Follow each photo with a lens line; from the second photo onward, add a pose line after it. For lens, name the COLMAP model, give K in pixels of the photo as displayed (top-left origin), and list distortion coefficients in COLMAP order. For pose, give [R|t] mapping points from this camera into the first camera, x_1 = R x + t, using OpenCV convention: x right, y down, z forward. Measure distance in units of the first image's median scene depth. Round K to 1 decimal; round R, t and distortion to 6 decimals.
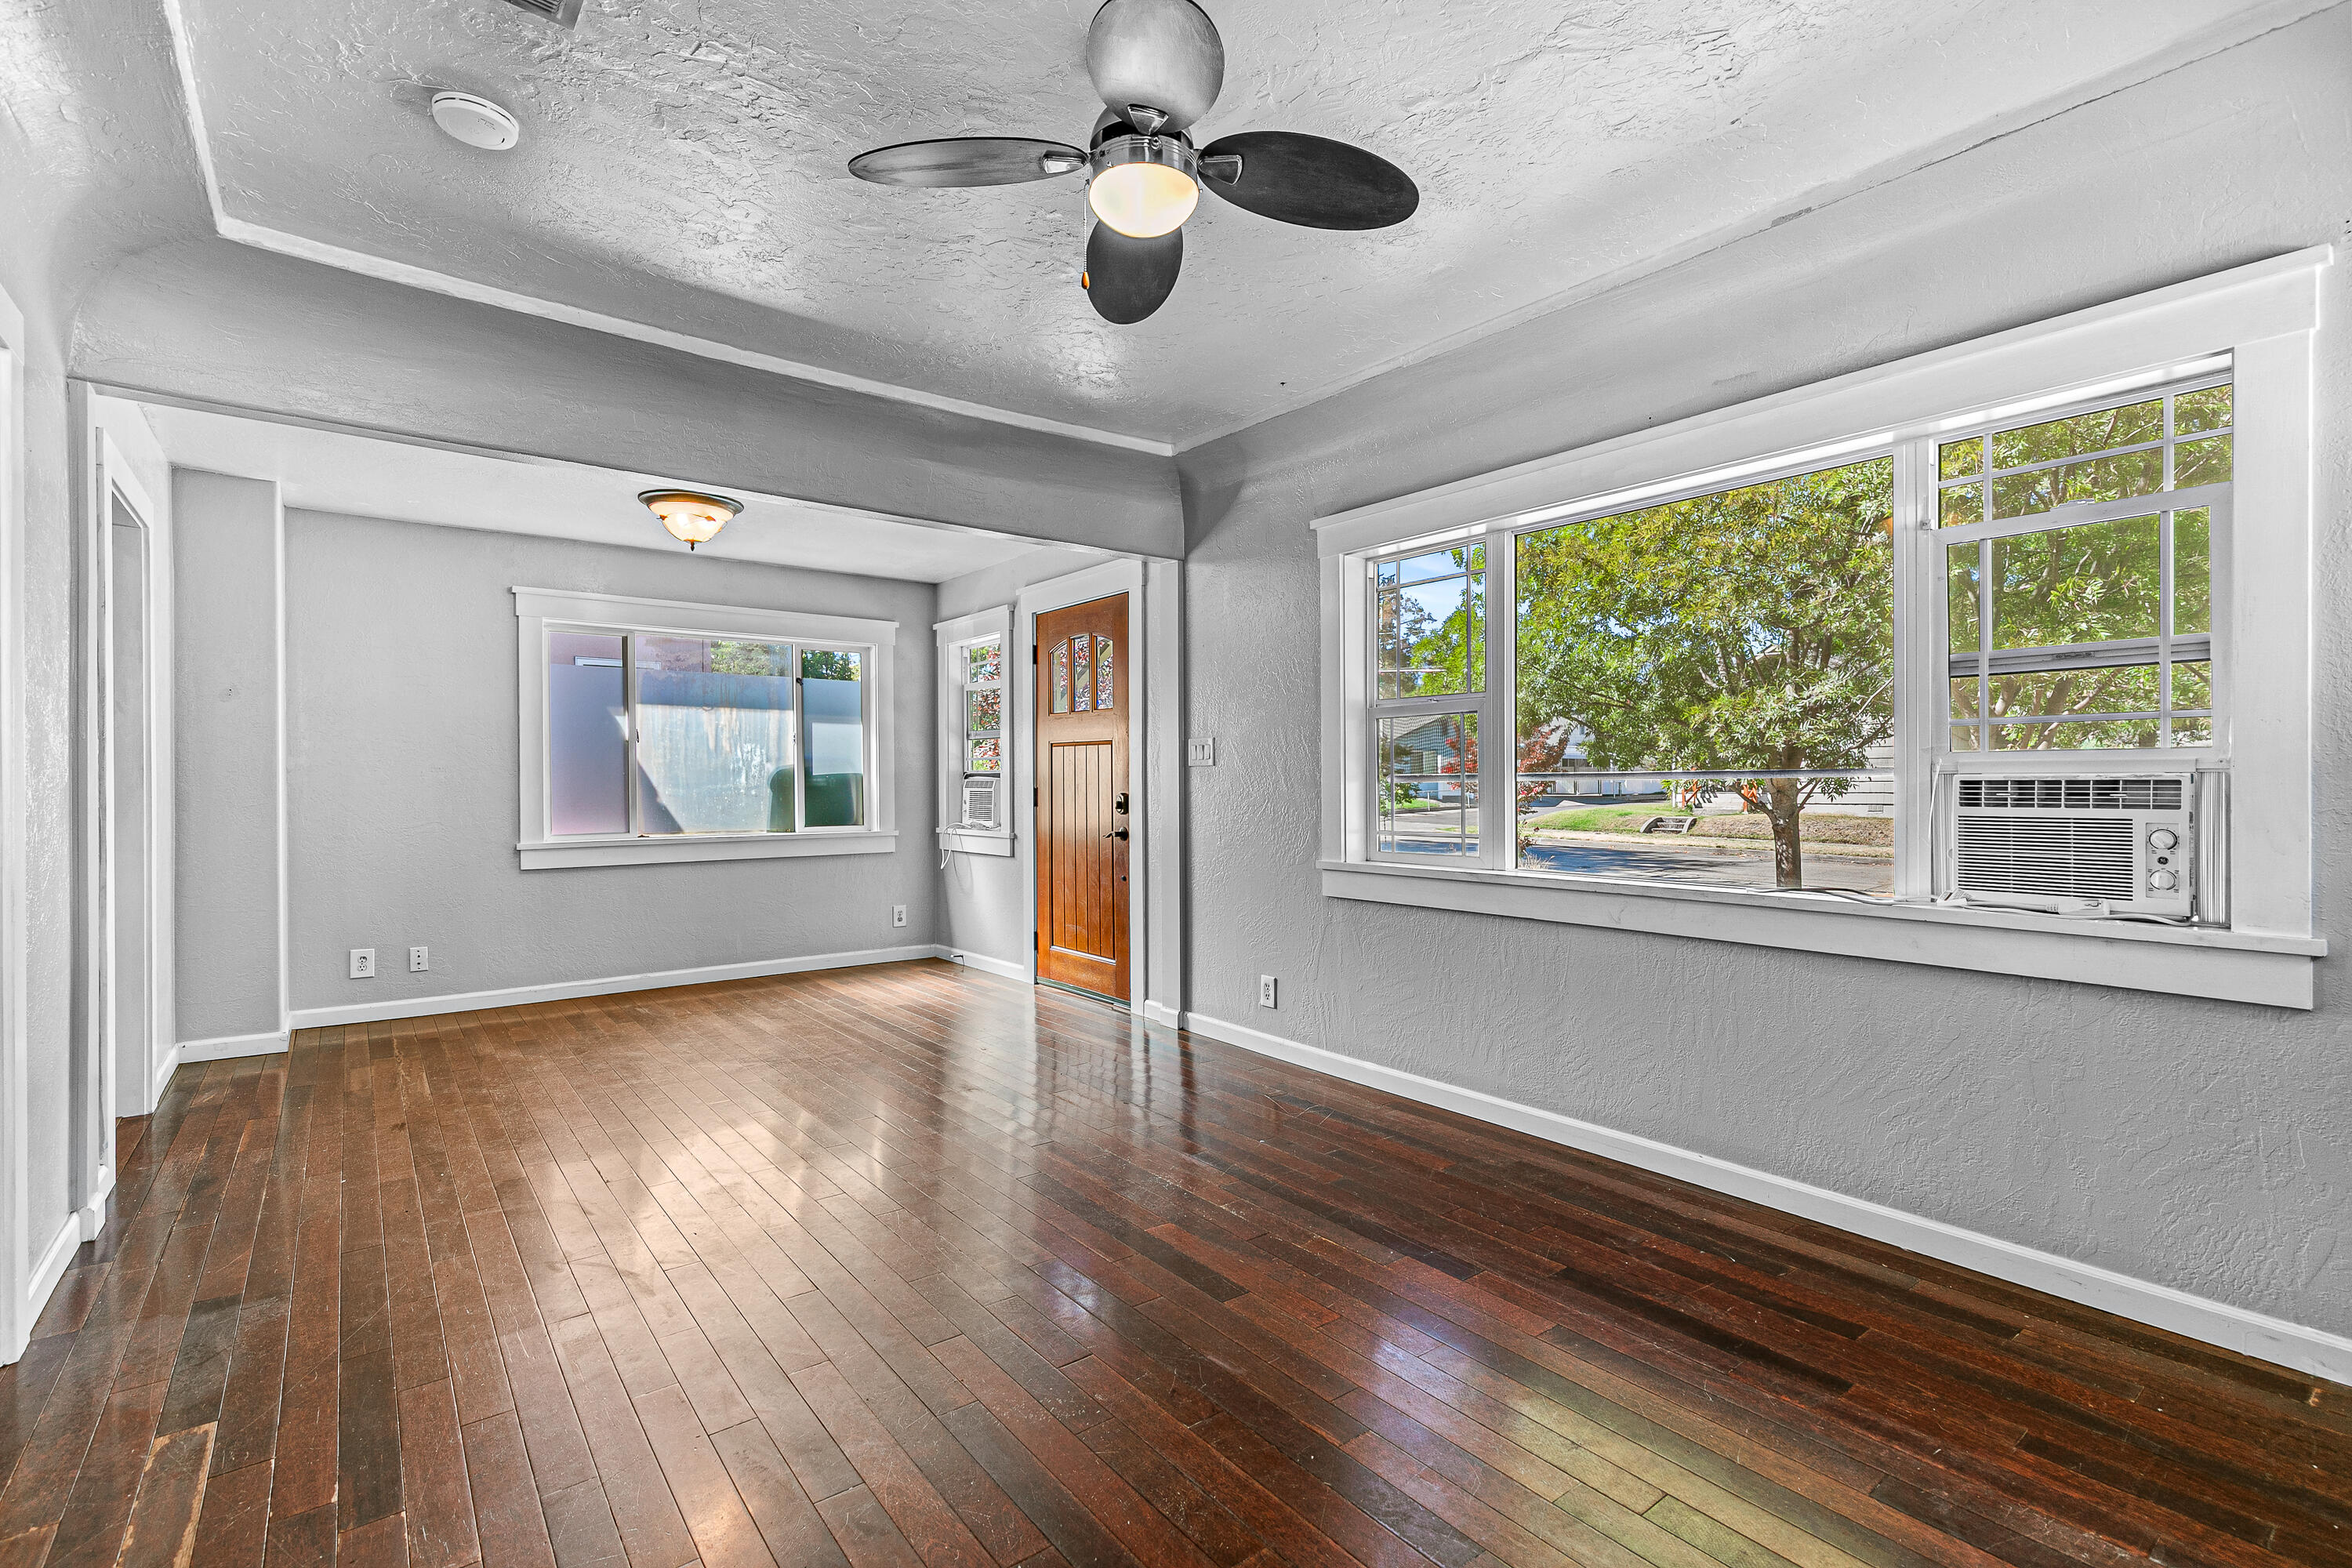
lens RADIAL K [[1067.3, 0, 1184.4], [0, 1067.3, 793.4], [0, 0, 1]] dist [0.013298, -0.000215]
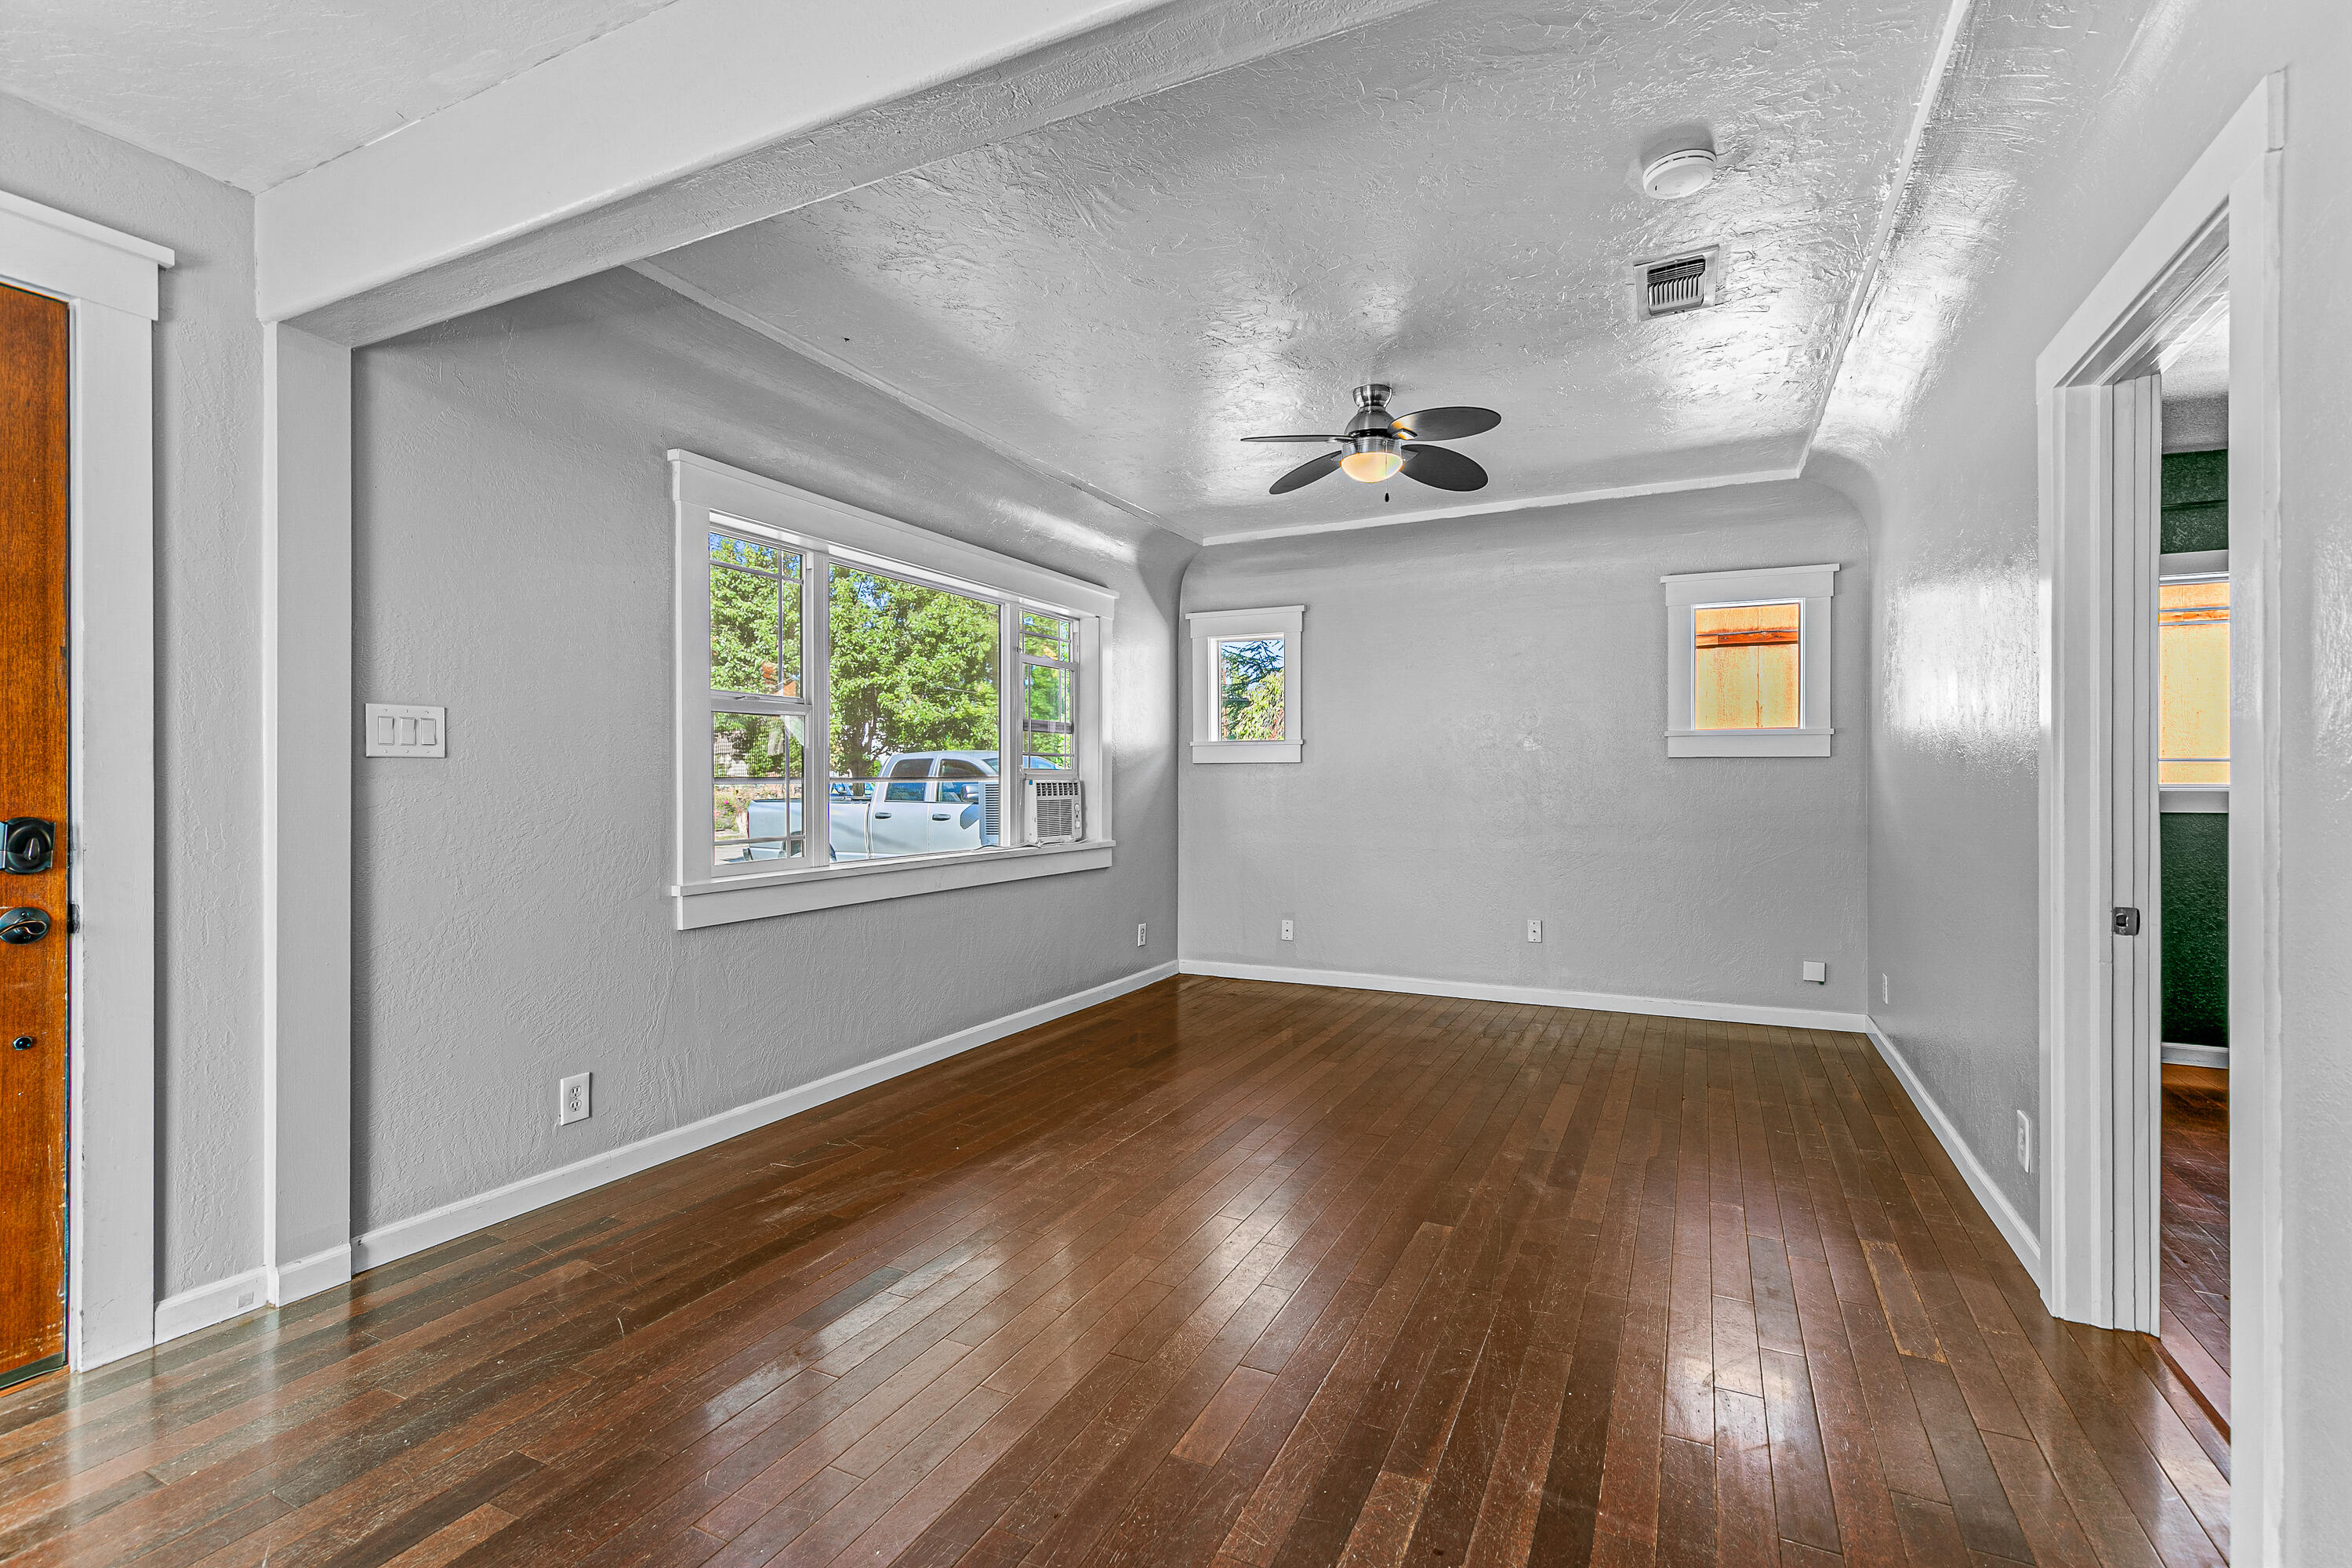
lens RADIAL K [[1067.3, 0, 1184.4], [0, 1067.3, 793.4], [0, 0, 1]] dist [0.013298, -0.000215]
pose [[-0.442914, -0.014283, 0.896451, -1.009417], [0.005931, 0.999805, 0.018860, -0.024723], [-0.896545, 0.013670, -0.442742, 1.386387]]
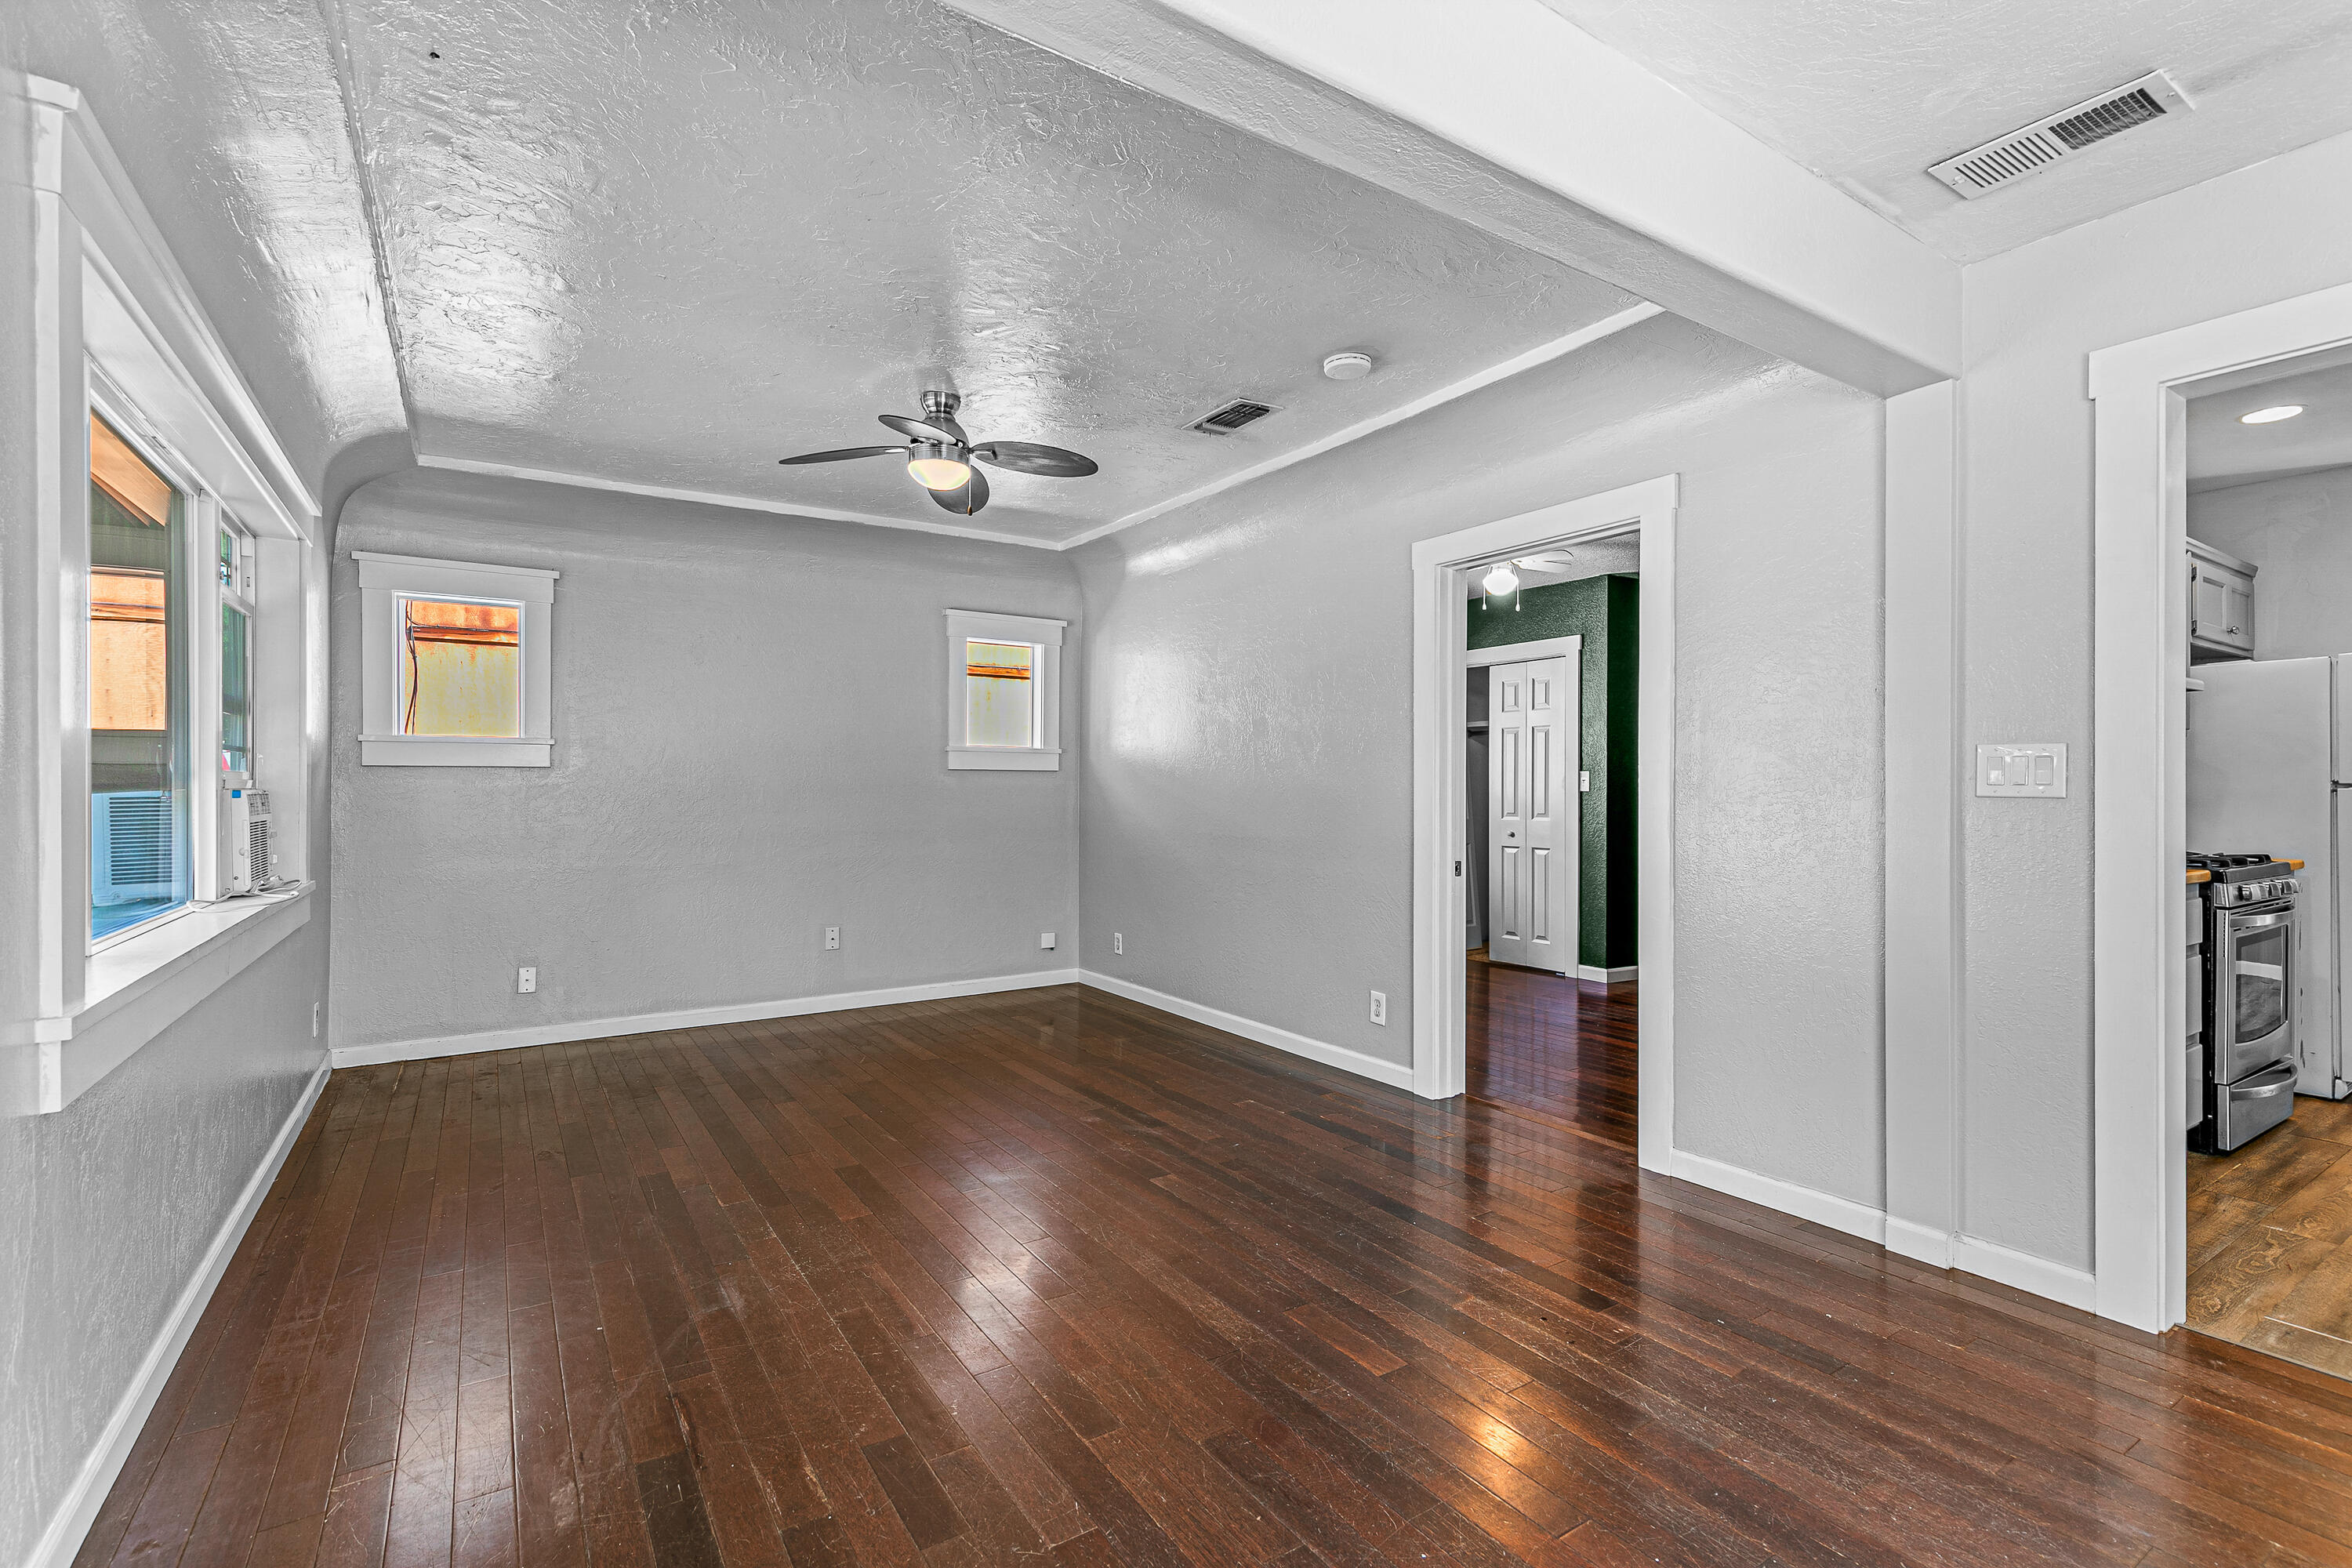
lens RADIAL K [[1067.3, 0, 1184.4], [0, 1067.3, 793.4], [0, 0, 1]] dist [0.013298, -0.000215]
pose [[-0.997202, -0.003056, 0.074686, -0.384471], [-0.002147, 0.999923, 0.012247, -0.026127], [-0.074718, 0.012052, -0.997132, 1.832841]]
